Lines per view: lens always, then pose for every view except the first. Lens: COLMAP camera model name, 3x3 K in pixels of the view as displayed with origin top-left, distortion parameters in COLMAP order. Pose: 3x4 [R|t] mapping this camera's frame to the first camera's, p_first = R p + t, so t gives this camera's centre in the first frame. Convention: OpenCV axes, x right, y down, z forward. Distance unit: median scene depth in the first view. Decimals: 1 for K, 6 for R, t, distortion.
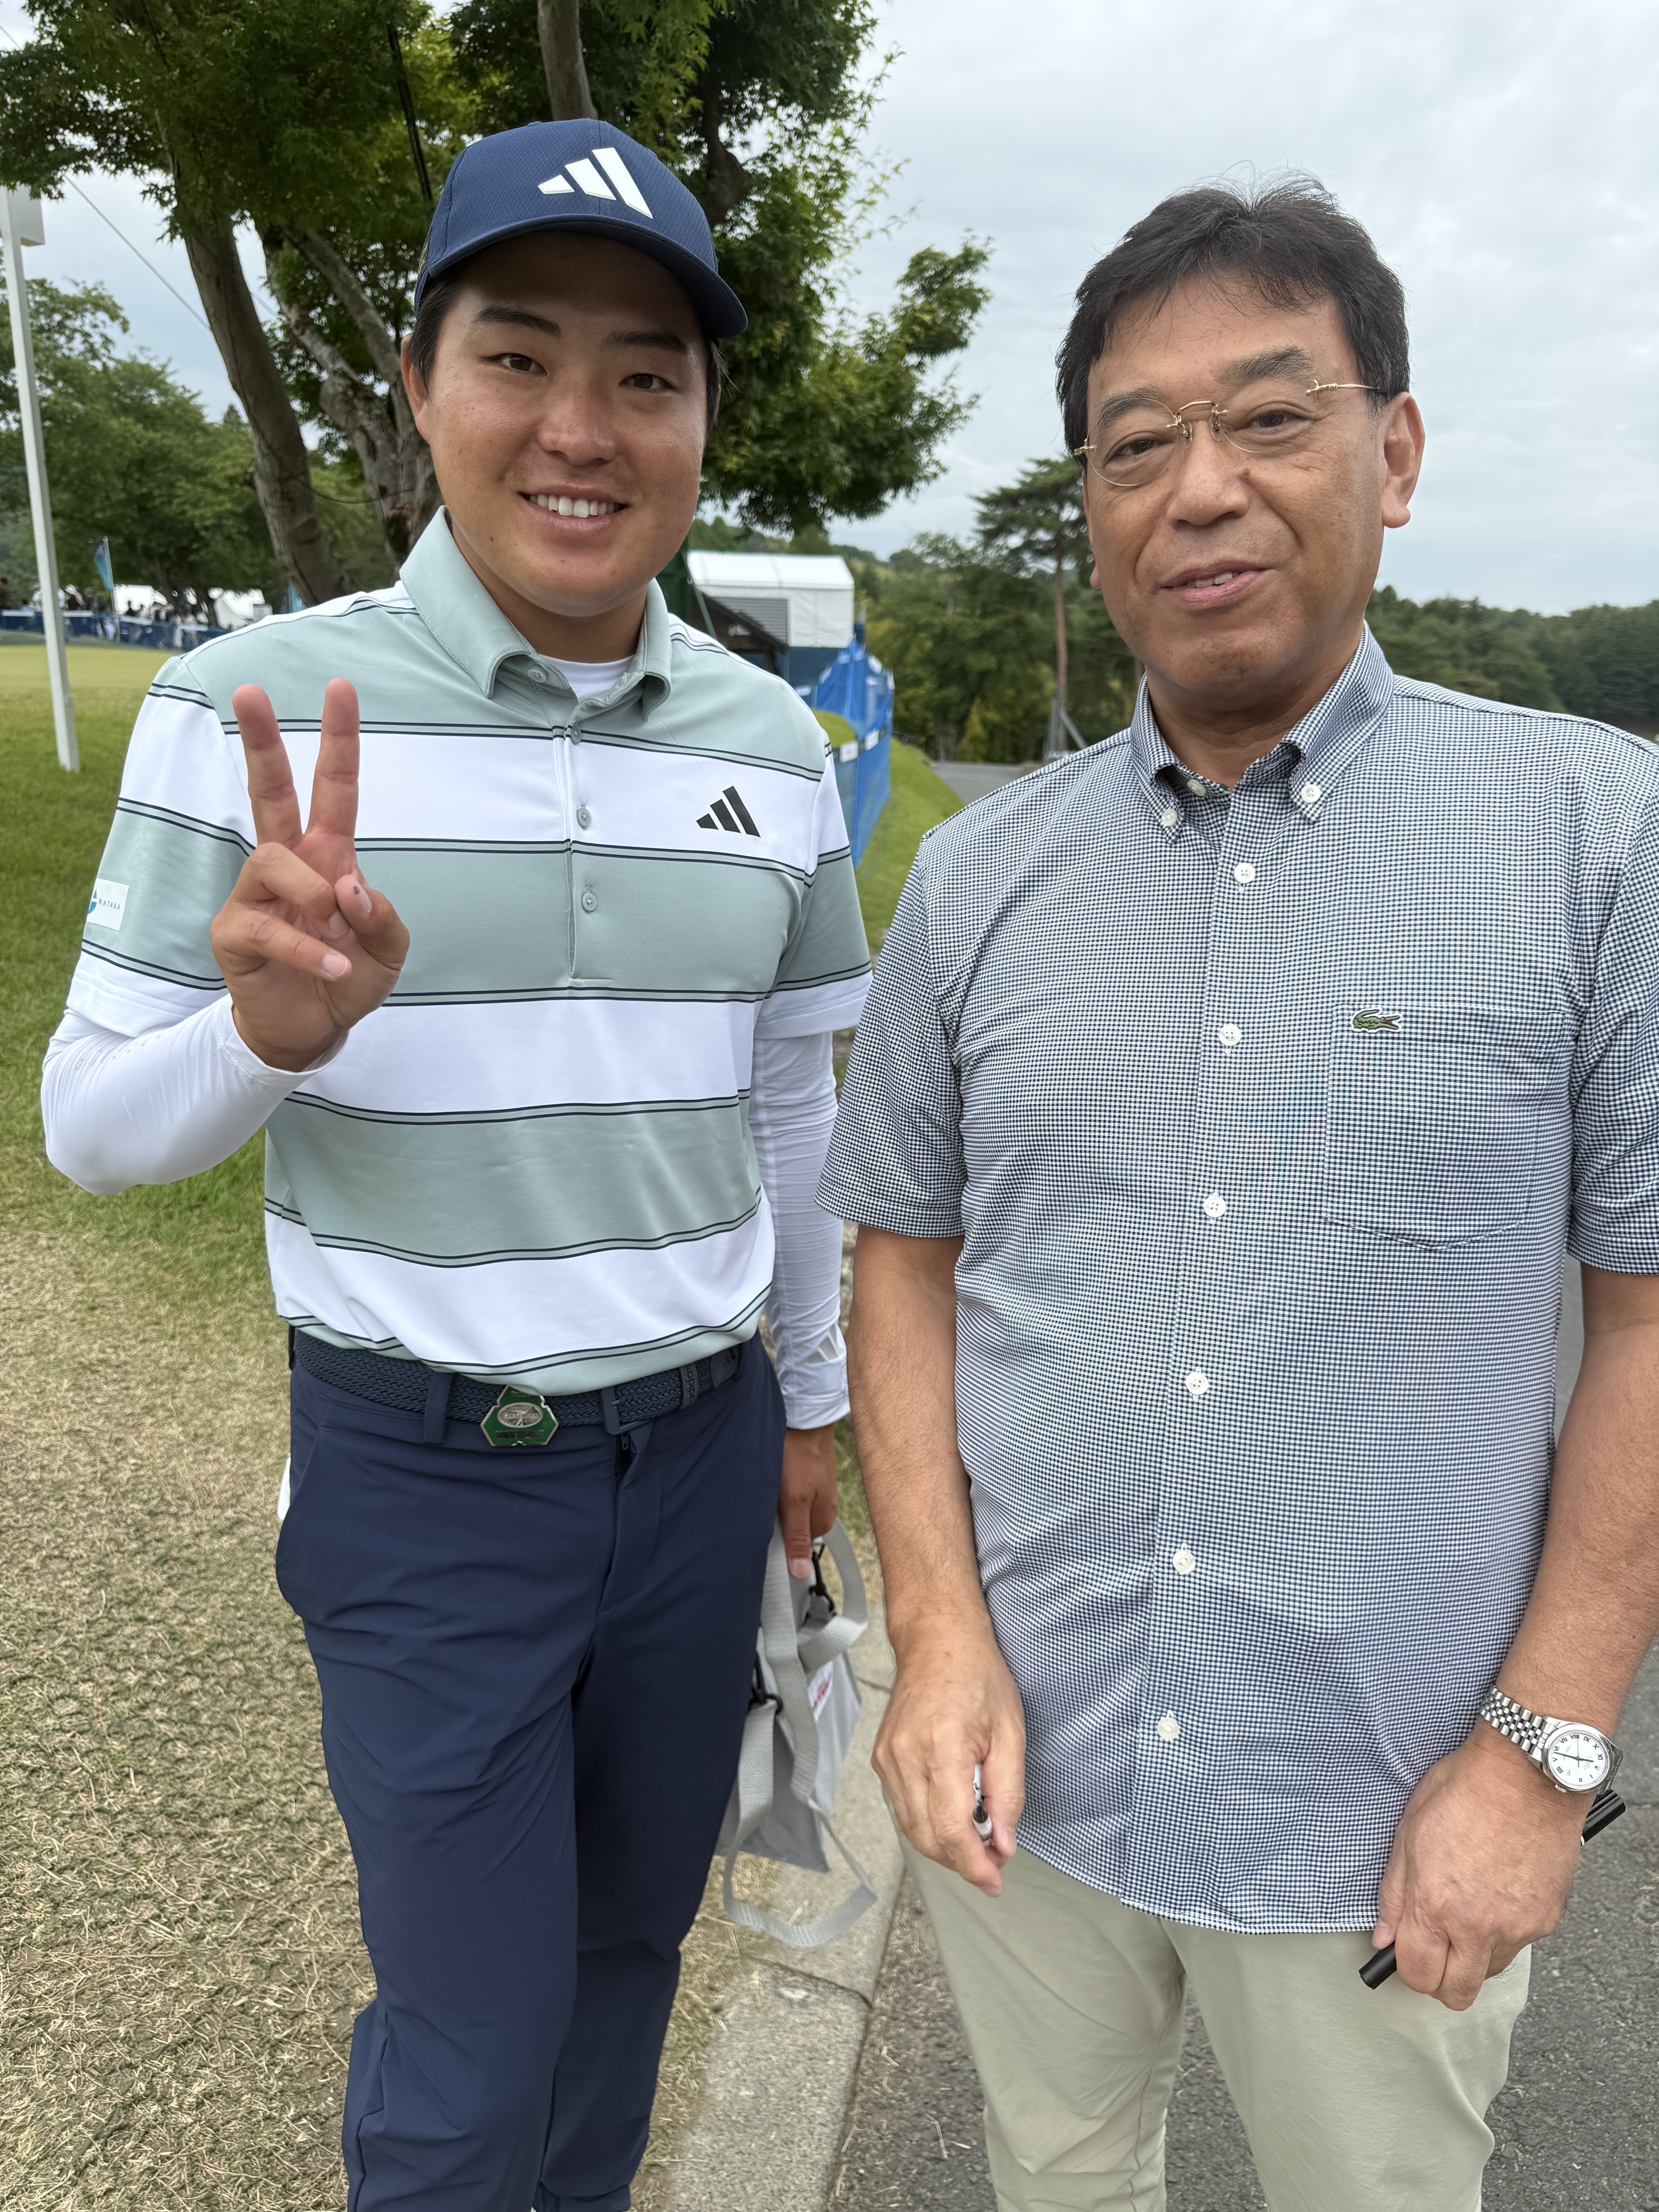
lens RADIAL K [[1617.6, 0, 828.3], [0, 1617.6, 1113.0], [0, 0, 1]] dist [0.026669, -0.029260]
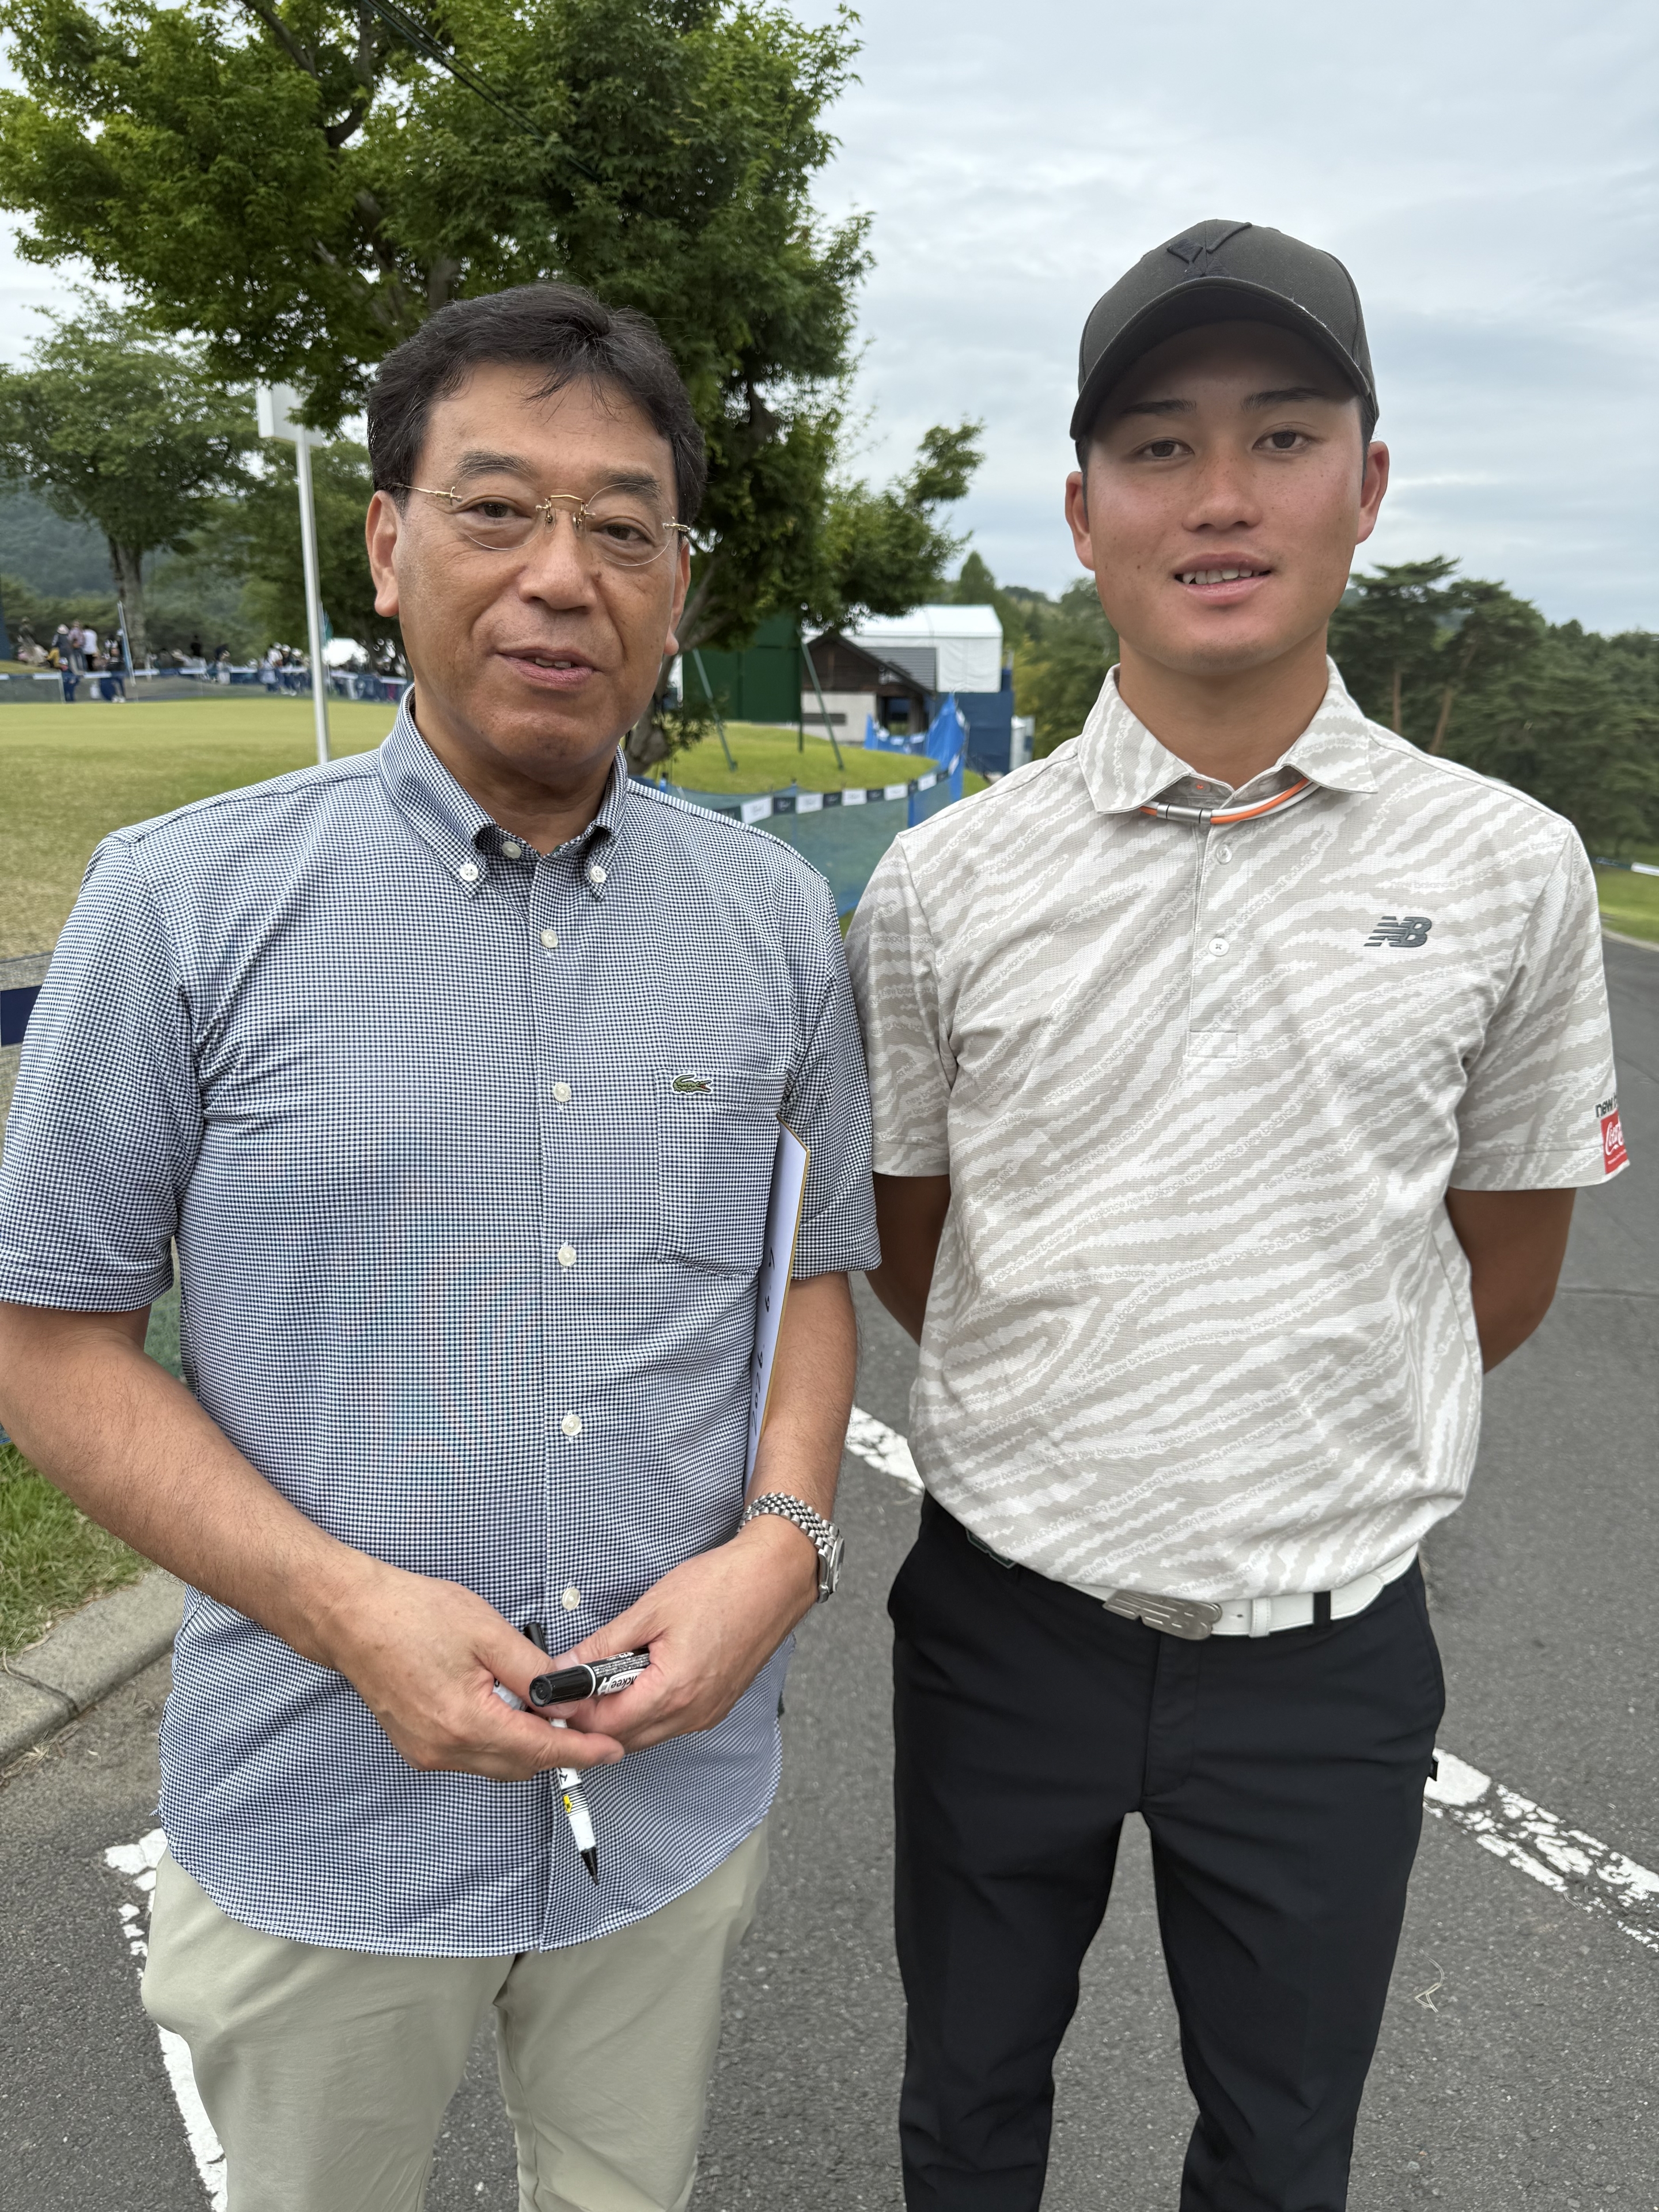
lens RADIAL K [[1617.6, 0, 821.3], [0, 1617.6, 1137.5], [0, 0, 1]] dist [0.026669, -0.029260]
pose [[0.994140, 0.018206, -0.106559, 0.151984], [-0.019126, 0.999788, -0.007612, 0.102815], [0.106398, 0.009606, 0.994277, -0.465591]]
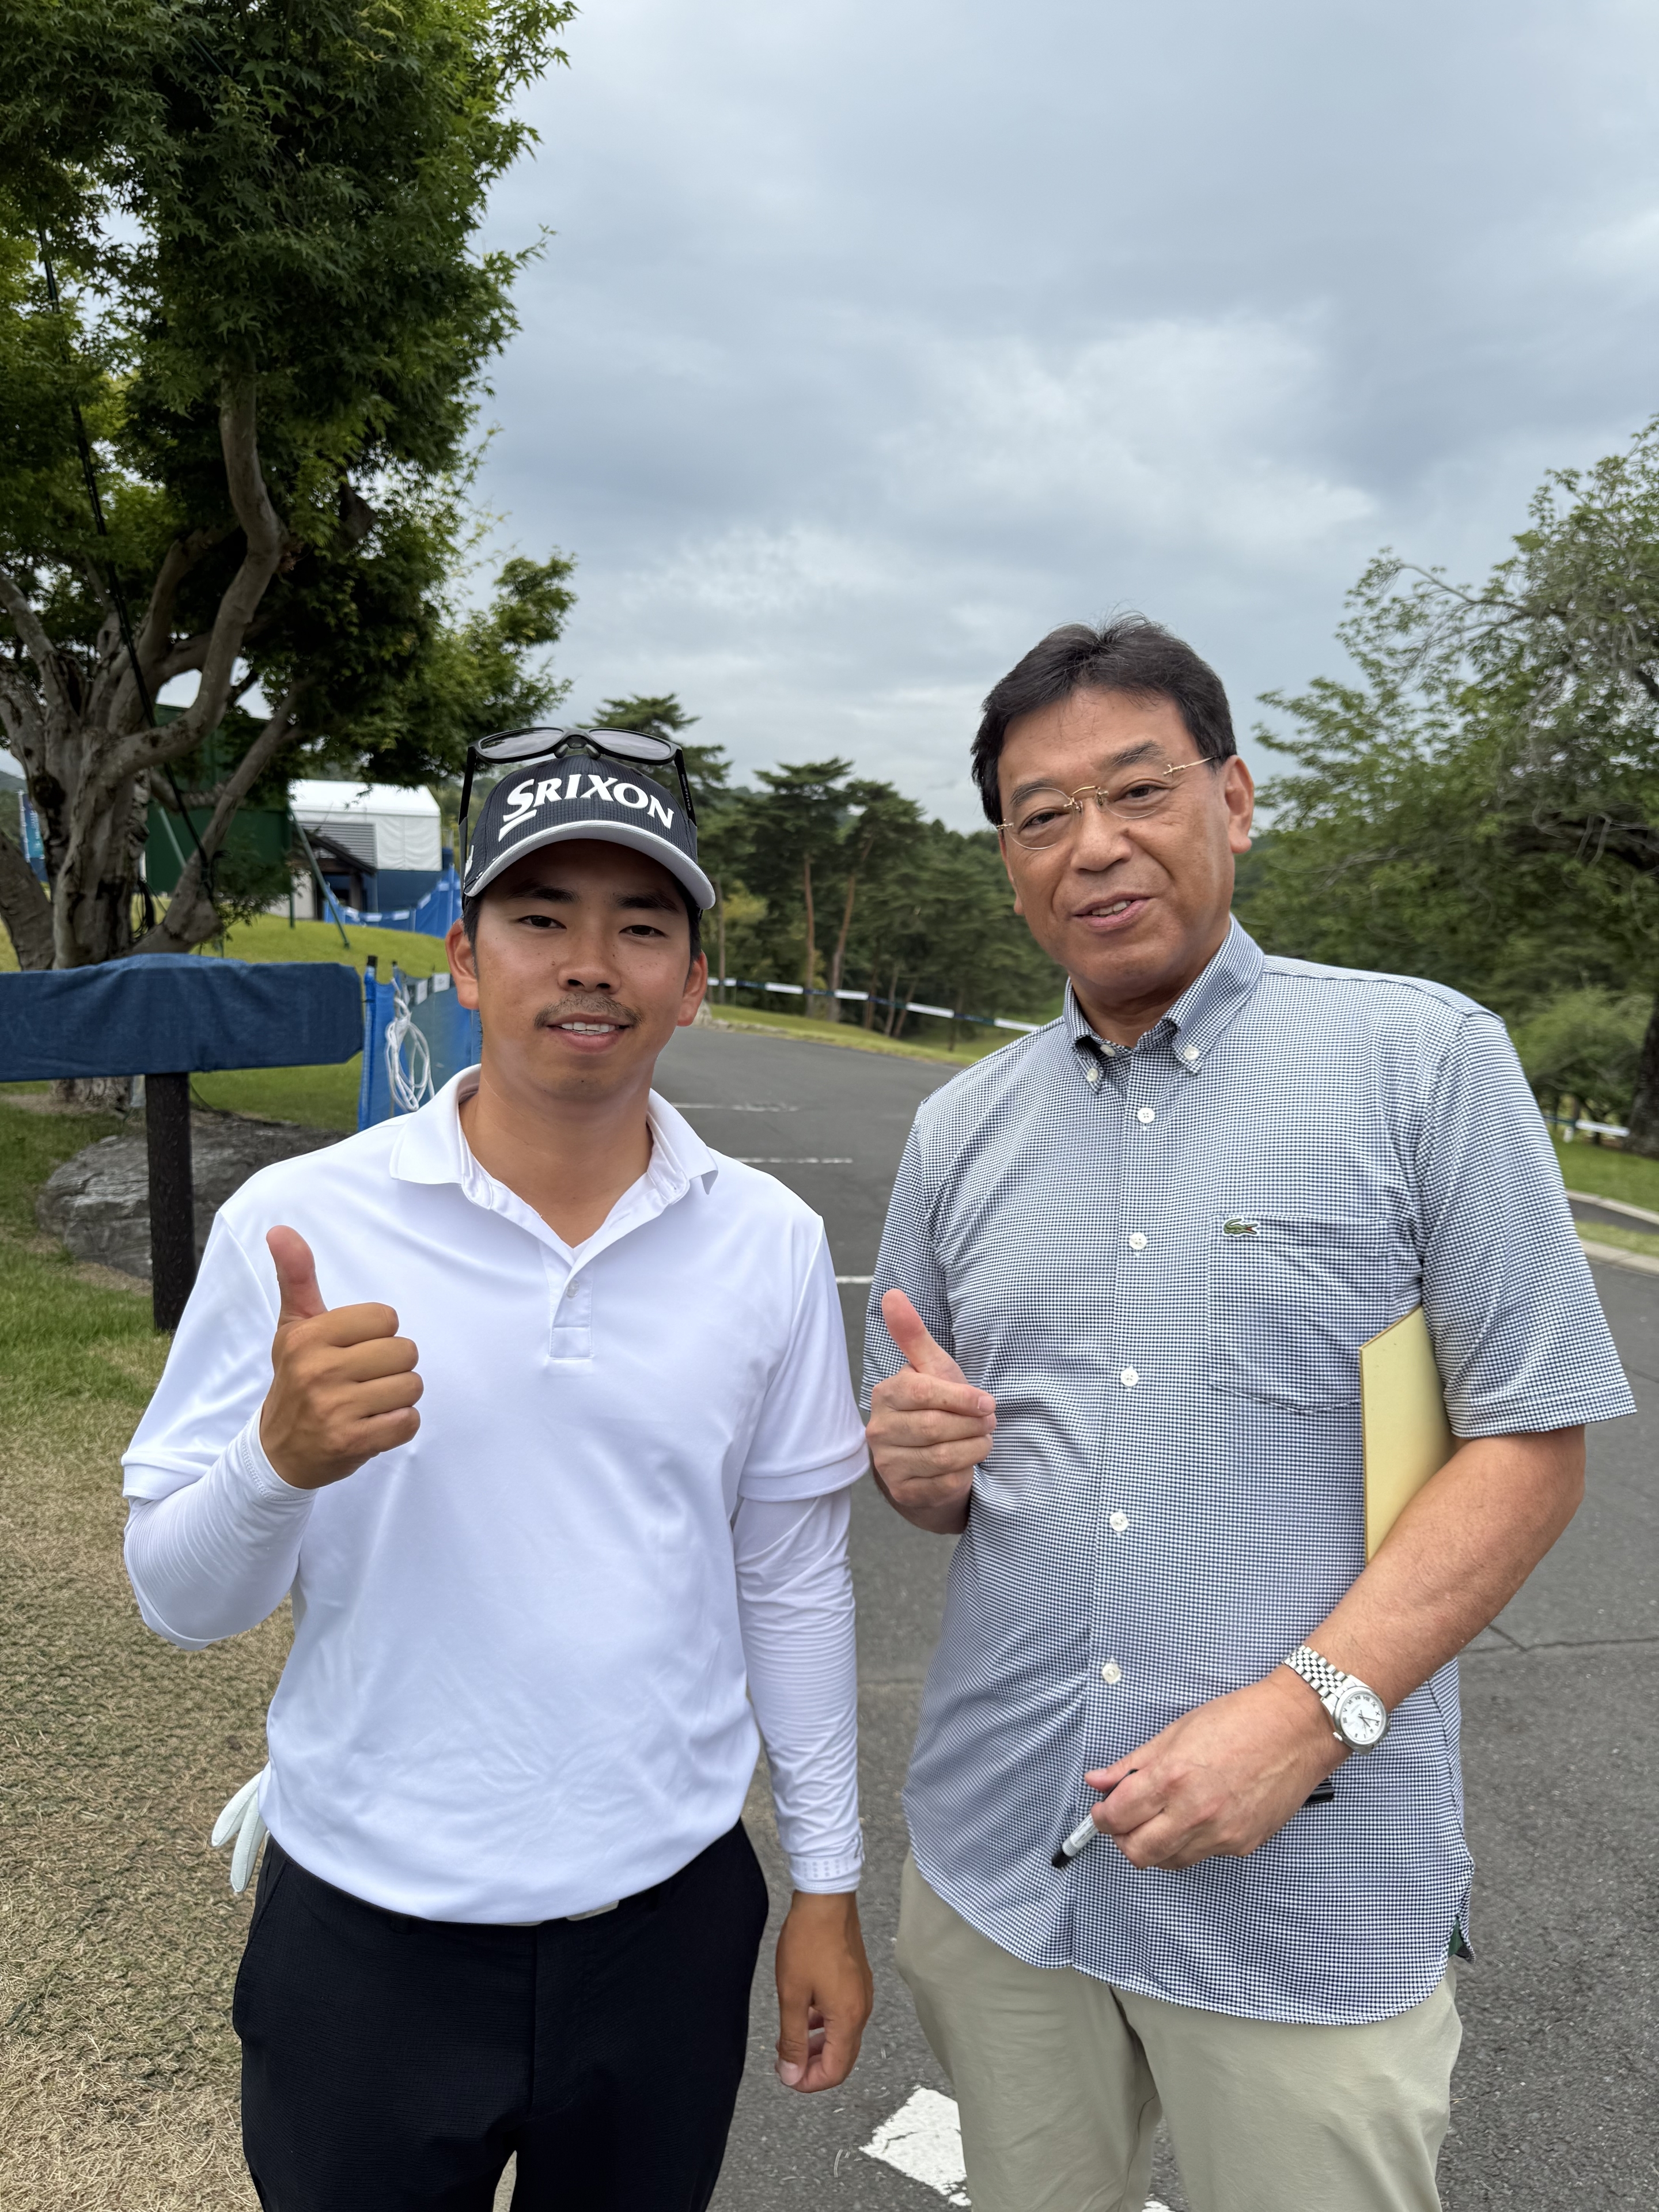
lens RADIAL K [[1617.6, 0, 837.9], [0, 1617.6, 1116.8], [0, 0, 1]] dist [0.026669, -0.029260]
pose [[0.967678, -0.035293, 0.249706, -0.030086], [0.066975, 0.990568, -0.119541, 0.029872], [-0.243132, 0.132401, 0.960914, -0.163170]]
